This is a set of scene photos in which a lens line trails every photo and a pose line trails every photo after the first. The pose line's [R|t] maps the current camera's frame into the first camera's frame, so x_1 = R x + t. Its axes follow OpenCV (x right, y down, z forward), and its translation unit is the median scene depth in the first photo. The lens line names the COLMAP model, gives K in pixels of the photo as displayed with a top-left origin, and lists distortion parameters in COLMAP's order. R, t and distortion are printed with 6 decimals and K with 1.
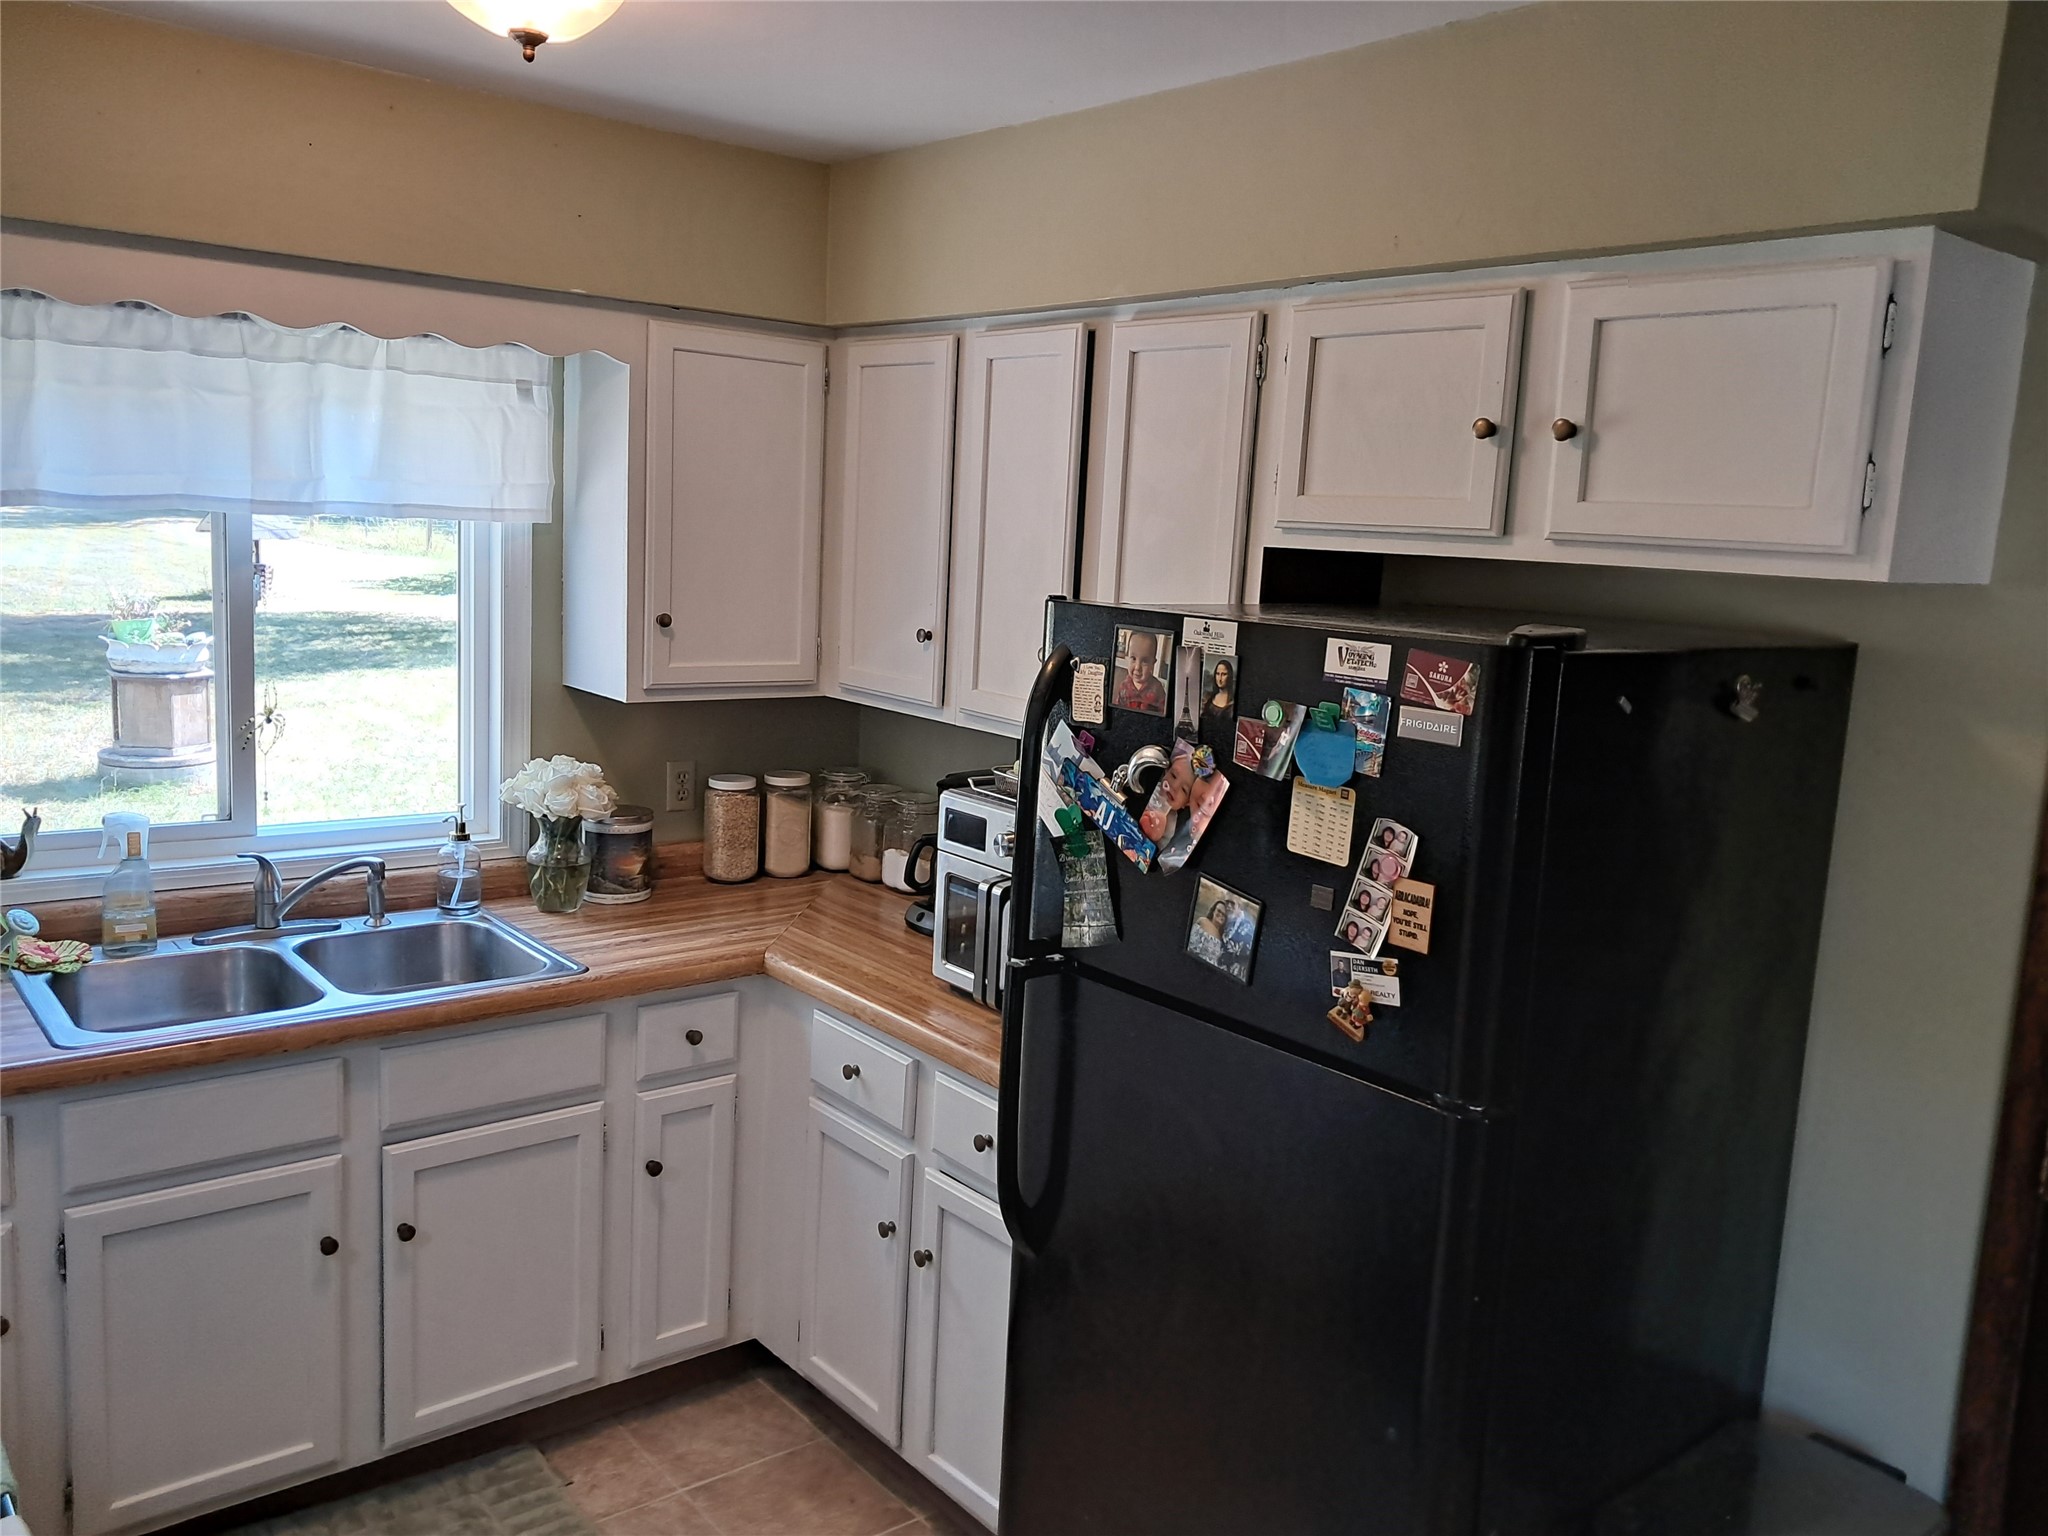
lens RADIAL K [[1618.9, 0, 1012.4], [0, 1618.9, 765.8], [0, 0, 1]] dist [-0.012328, -0.008394]
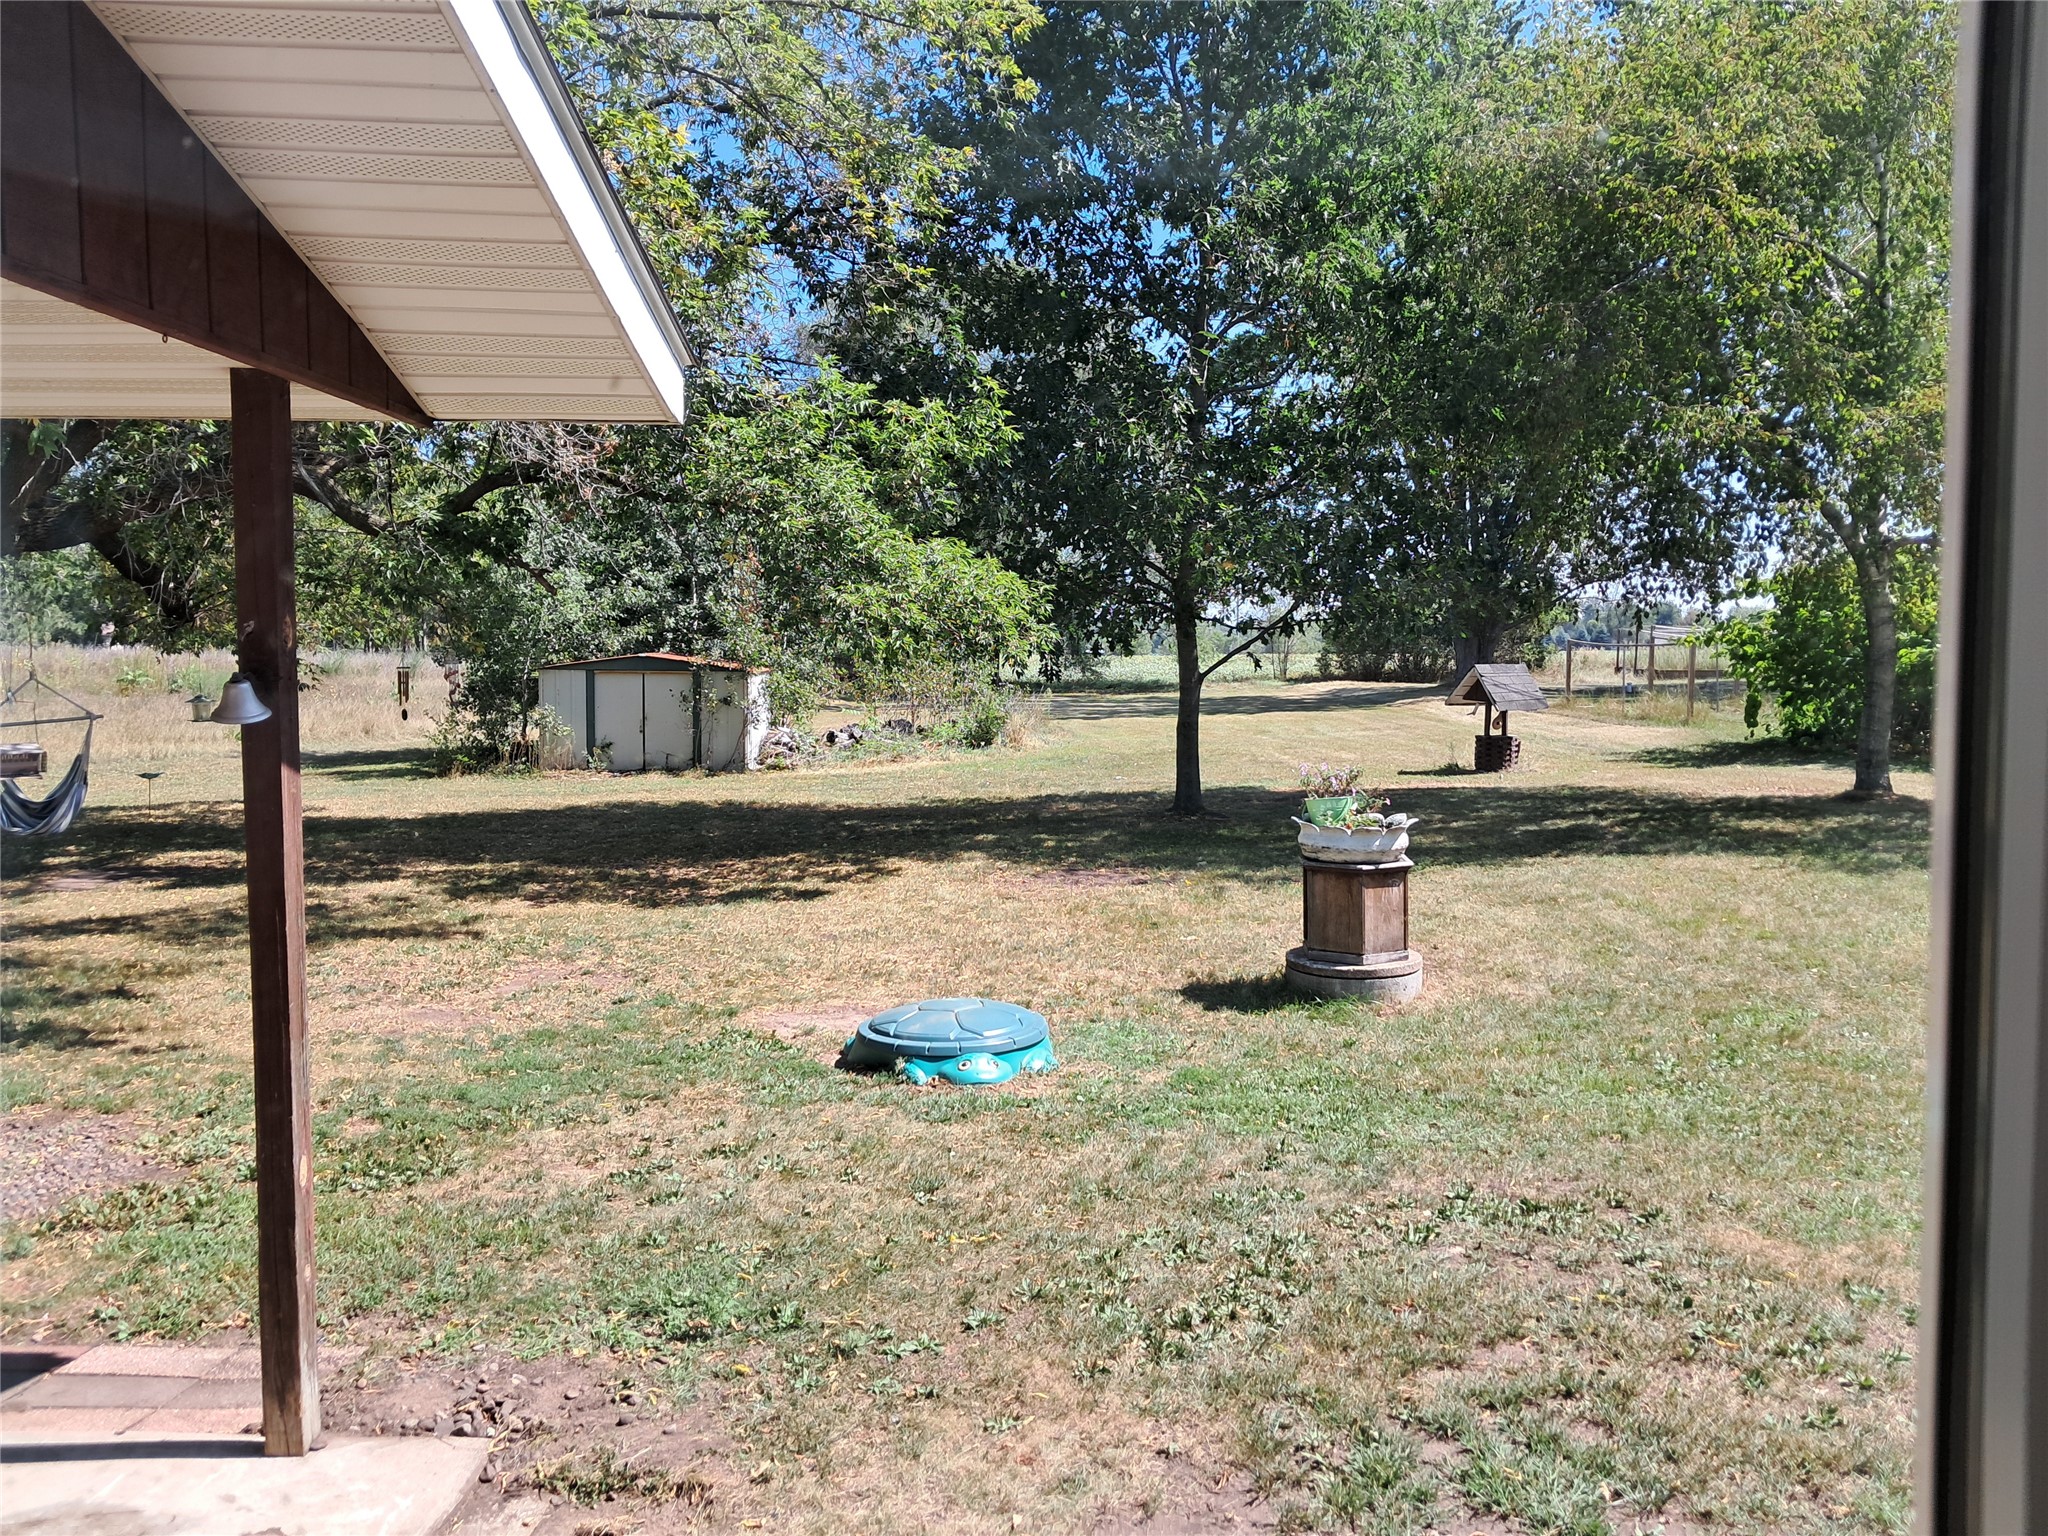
lens RADIAL K [[1618.9, 0, 1012.1], [0, 1618.9, 762.9], [0, 0, 1]] dist [-0.012328, -0.008394]
pose [[0.738552, -0.014014, -0.674051, -0.098013], [-0.060329, 0.994400, -0.086775, -0.025132], [0.671492, 0.104752, 0.733570, 0.266620]]
